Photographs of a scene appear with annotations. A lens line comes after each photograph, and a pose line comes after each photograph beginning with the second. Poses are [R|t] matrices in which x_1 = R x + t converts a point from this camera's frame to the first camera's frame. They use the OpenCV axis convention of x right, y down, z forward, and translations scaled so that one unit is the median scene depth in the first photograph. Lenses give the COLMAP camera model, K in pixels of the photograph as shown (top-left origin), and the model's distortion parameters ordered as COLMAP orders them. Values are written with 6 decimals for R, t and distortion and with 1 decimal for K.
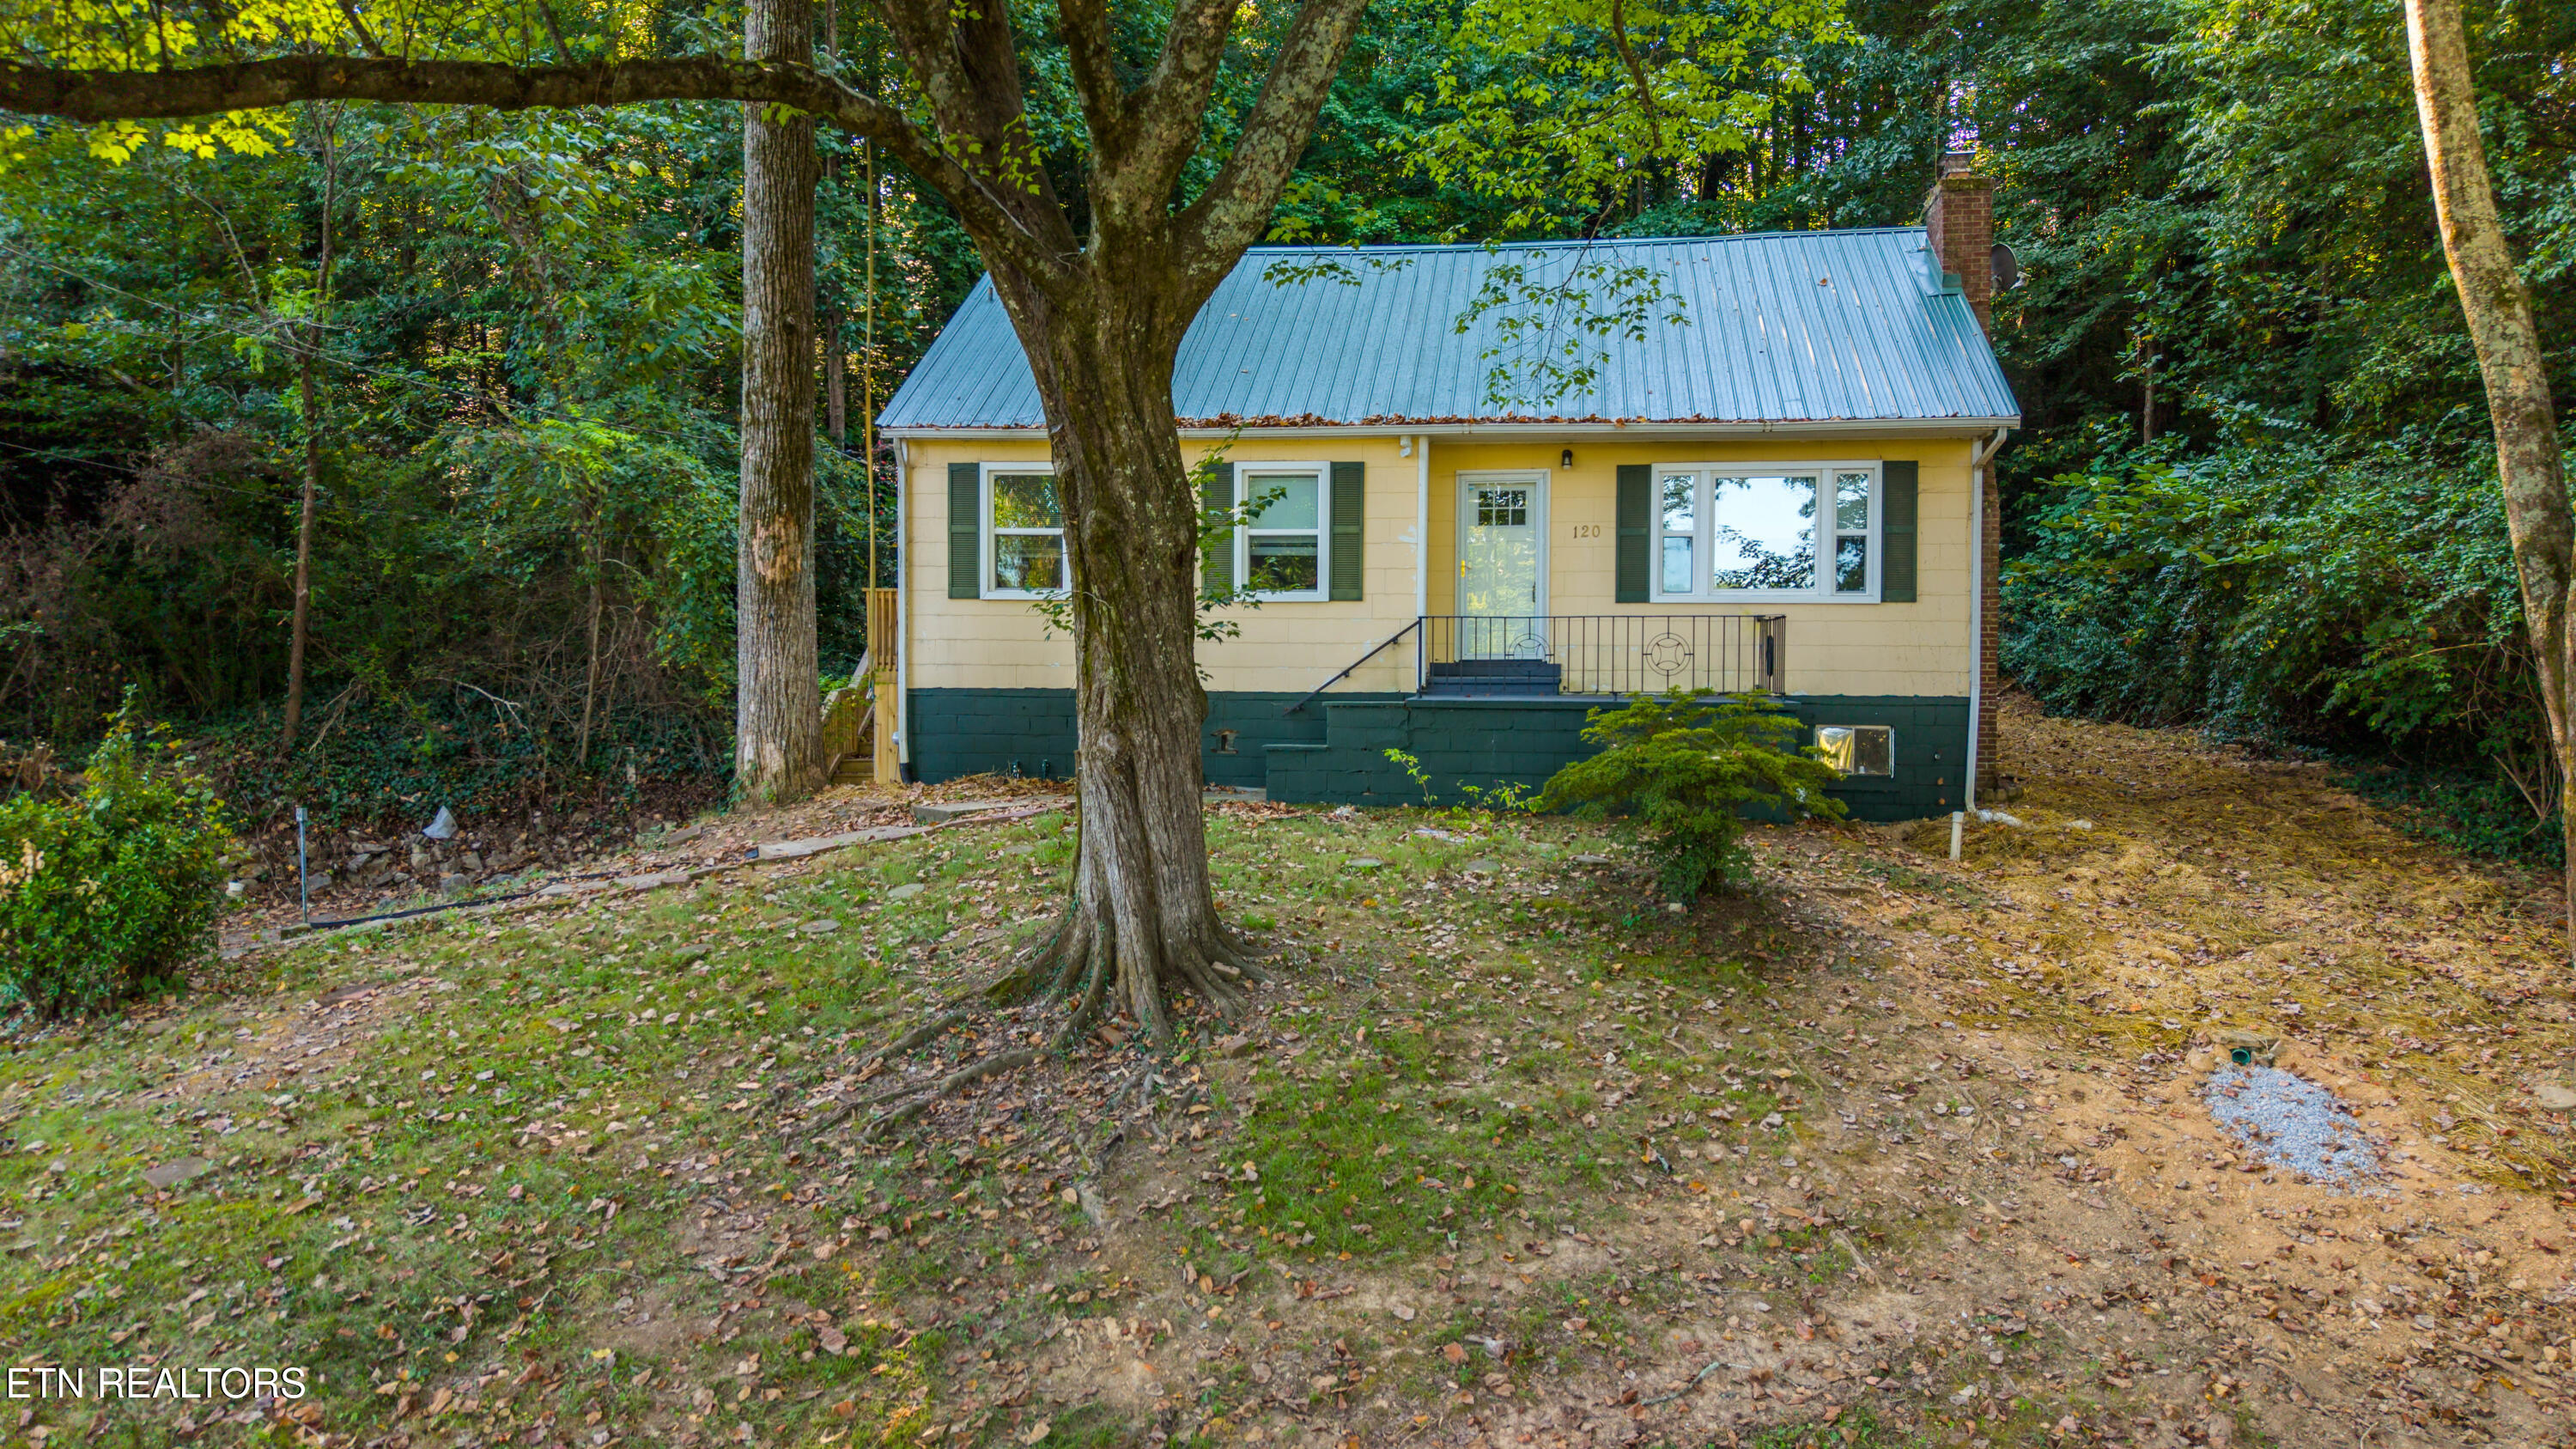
lens RADIAL K [[1707.1, 0, 1350.4], [0, 1707.1, 695.6], [0, 0, 1]] dist [0.029617, -0.022270]
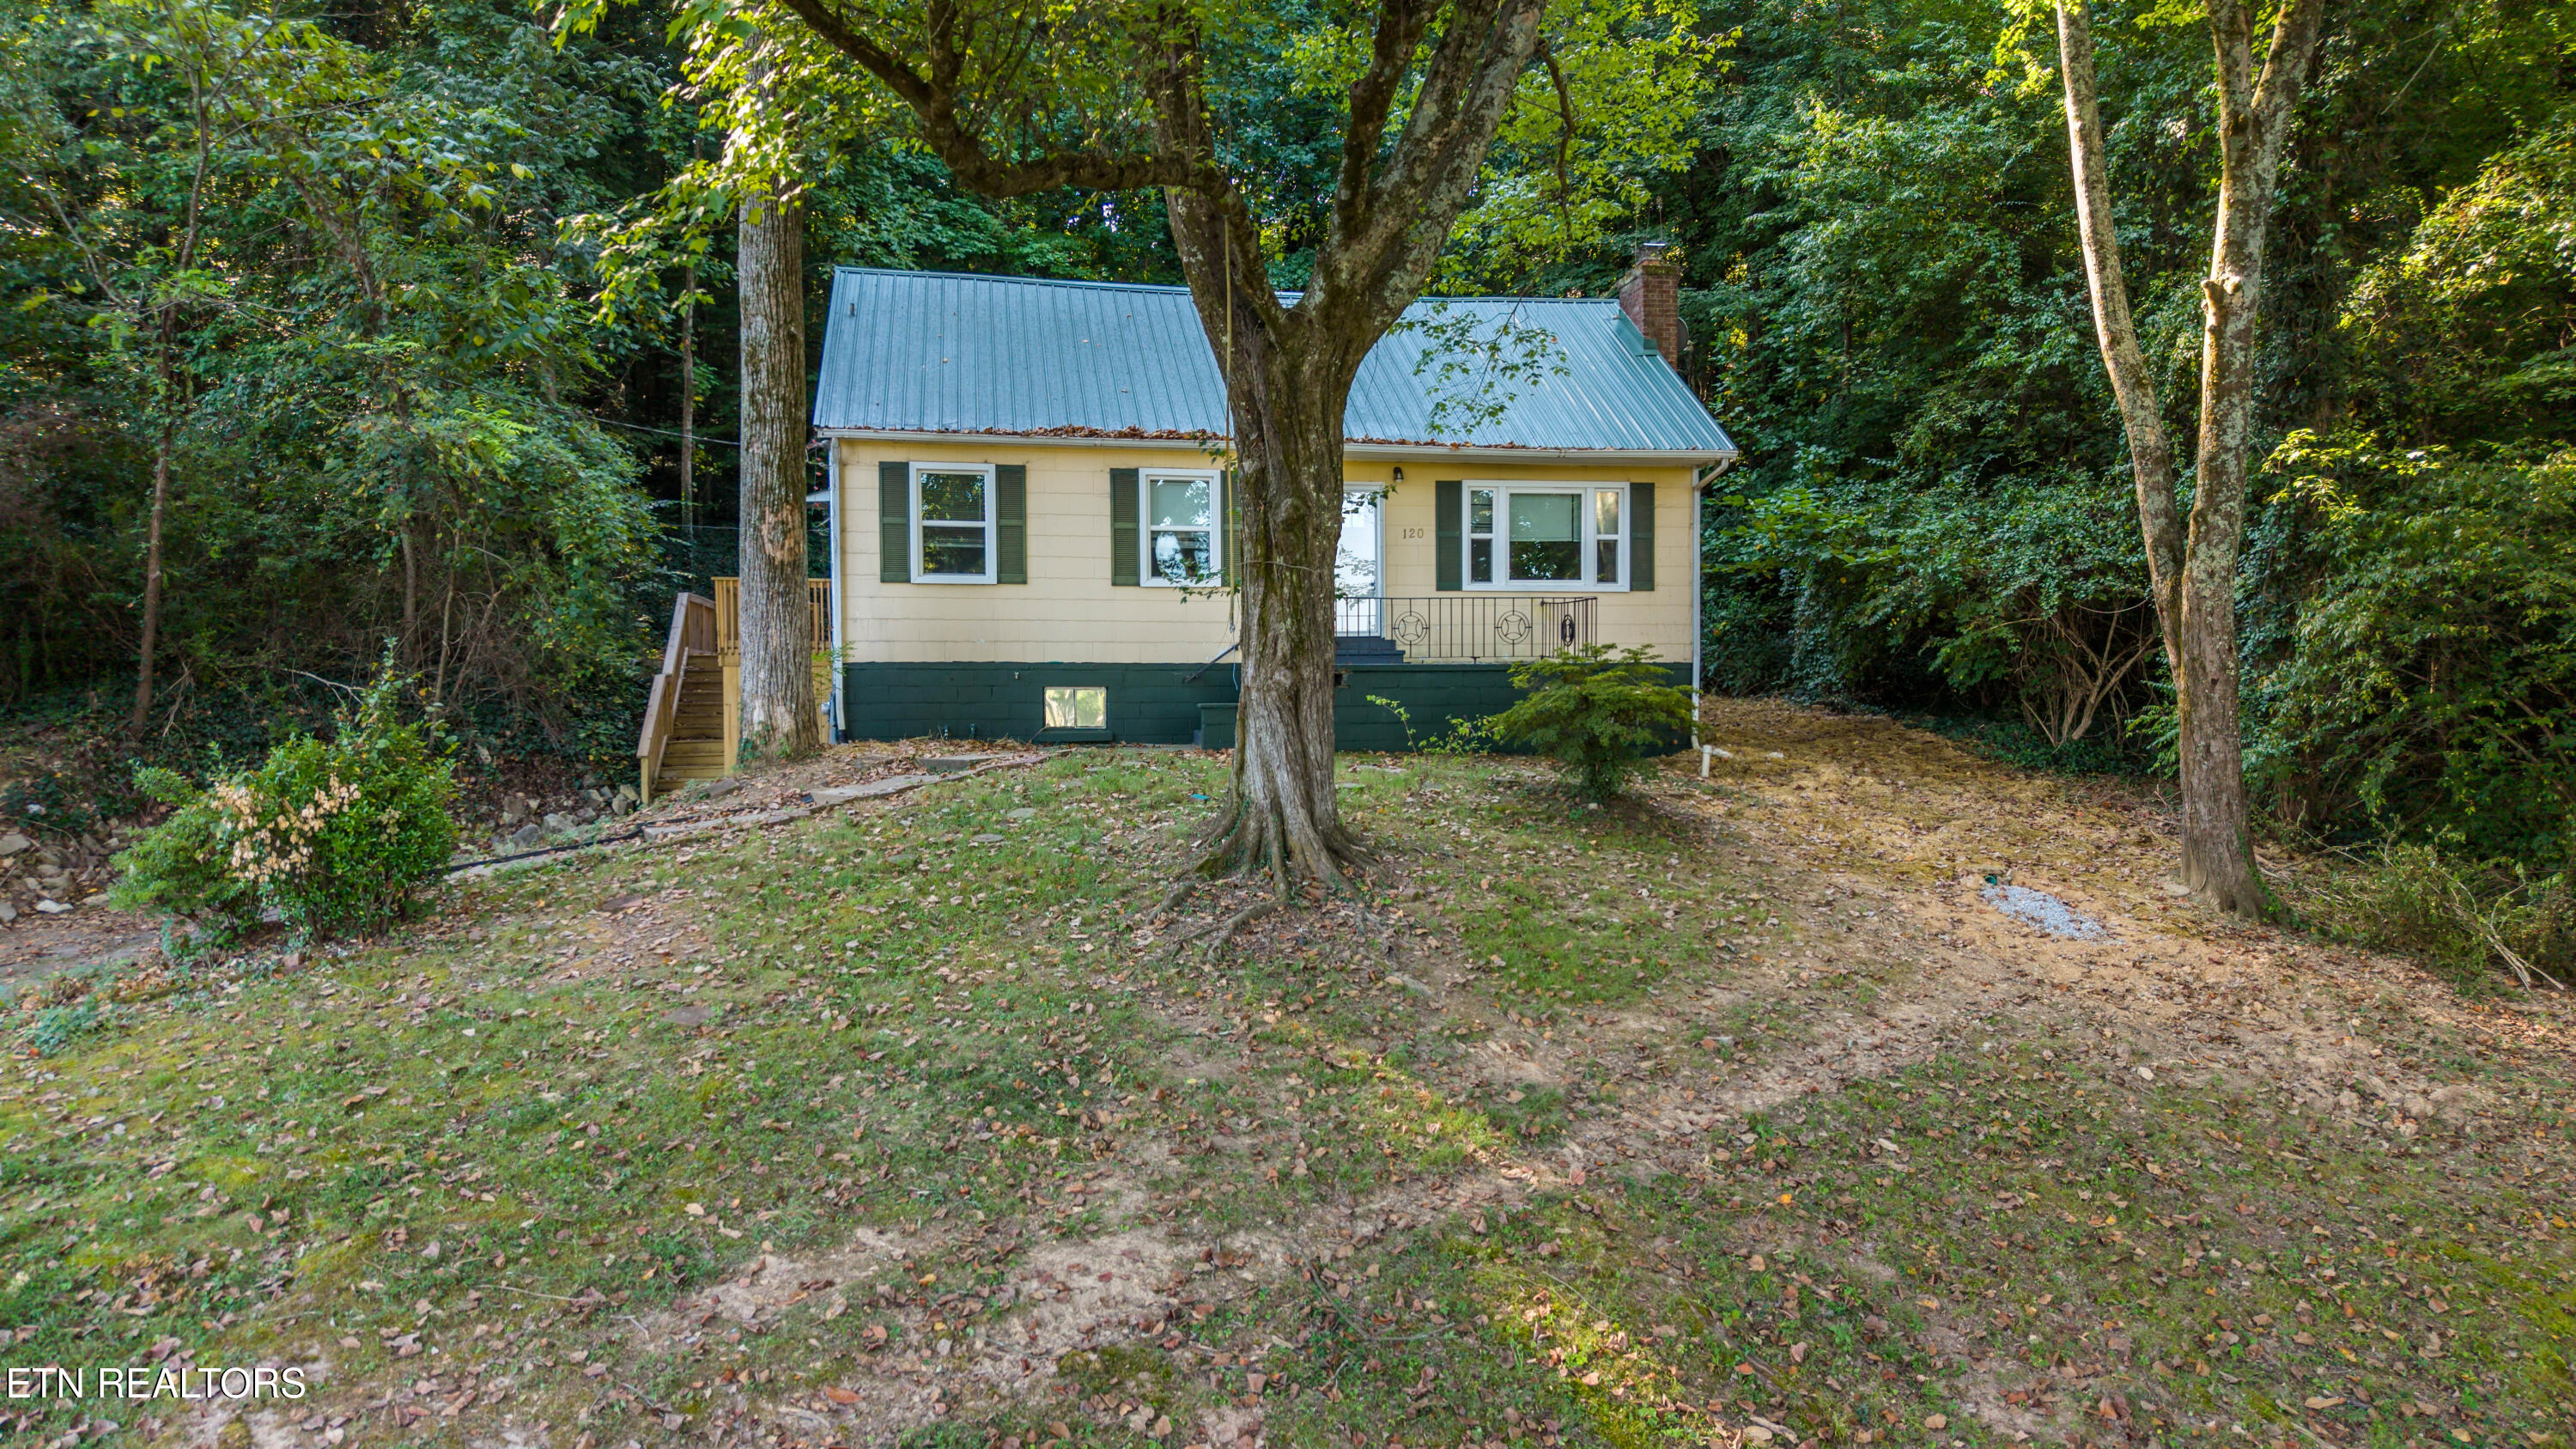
lens RADIAL K [[1684.6, 0, 1291.4], [0, 1684.6, 717.3], [0, 0, 1]] dist [0.046221, -0.044232]
pose [[0.953039, -0.016157, 0.302416, -0.501125], [0.016184, 0.999866, 0.002418, 0.053284], [-0.302415, 0.002590, 0.953173, -0.222969]]
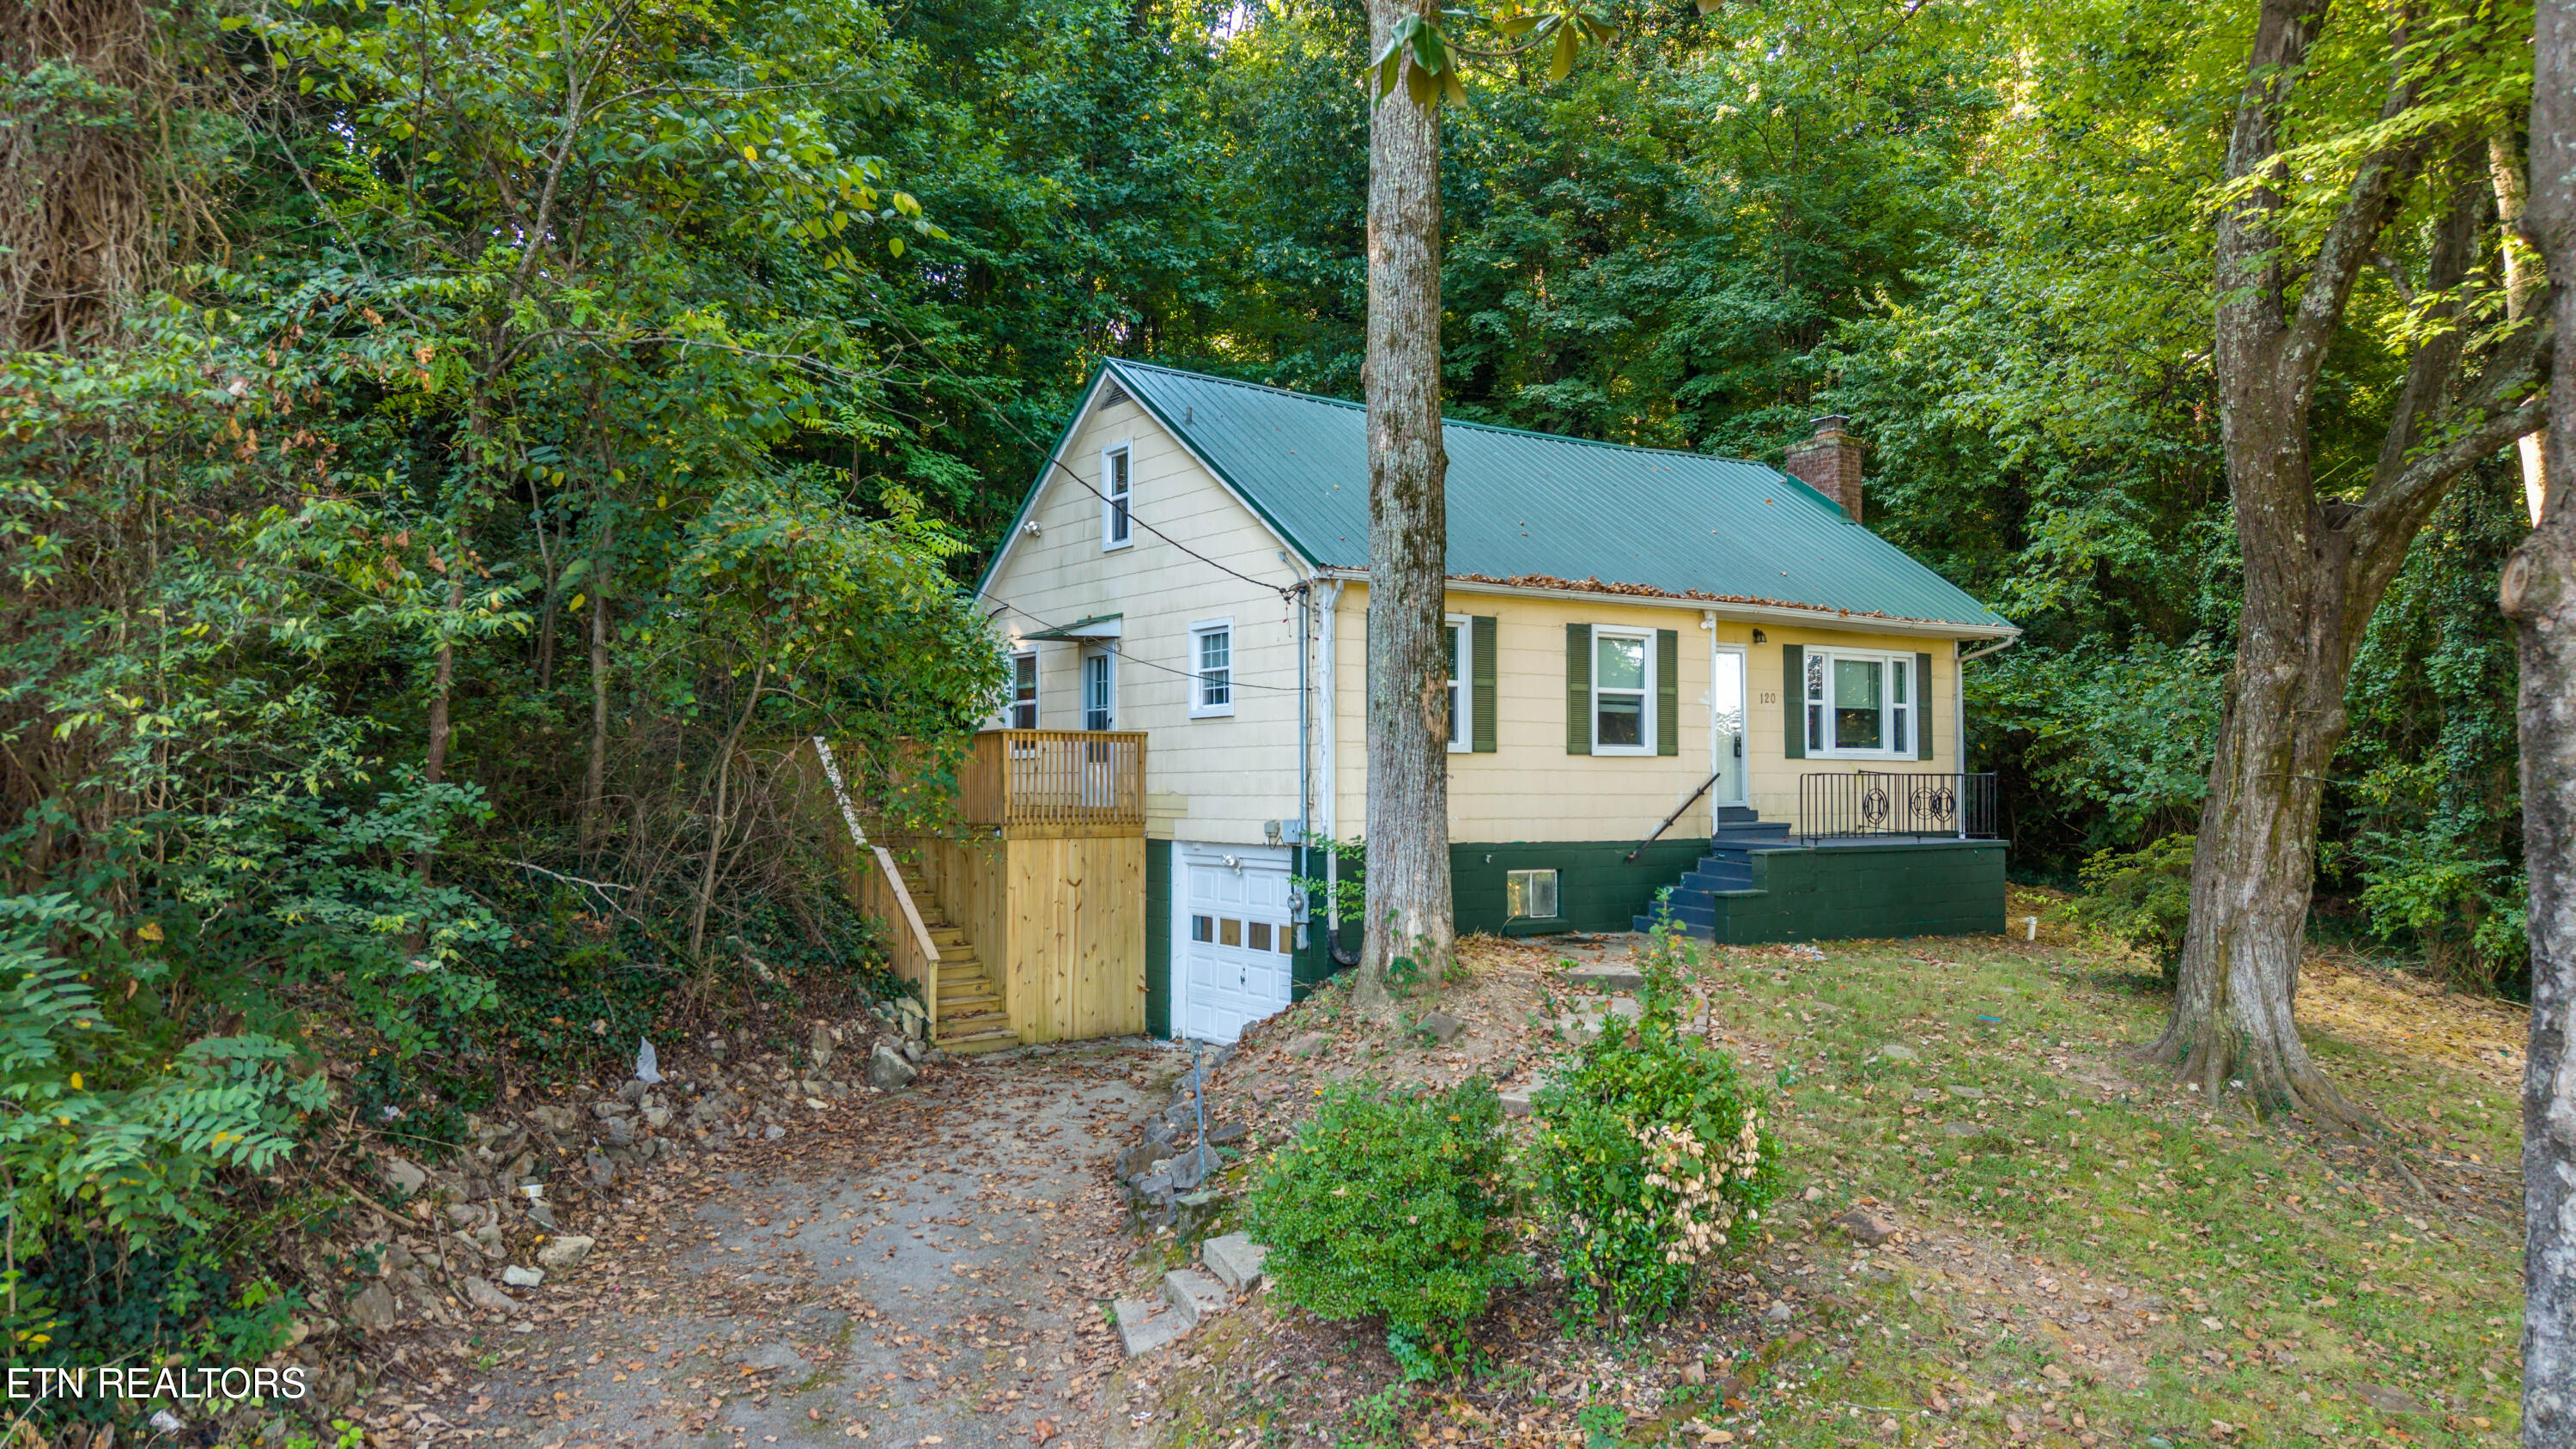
lens RADIAL K [[1669.8, 0, 1276.4], [0, 1669.8, 729.3], [0, 0, 1]] dist [0.050451, -0.056997]
pose [[0.753709, 0.012860, 0.657082, -1.392729], [0.015110, 0.999205, -0.036887, -0.056897], [-0.657034, 0.037730, 0.752916, 0.543112]]
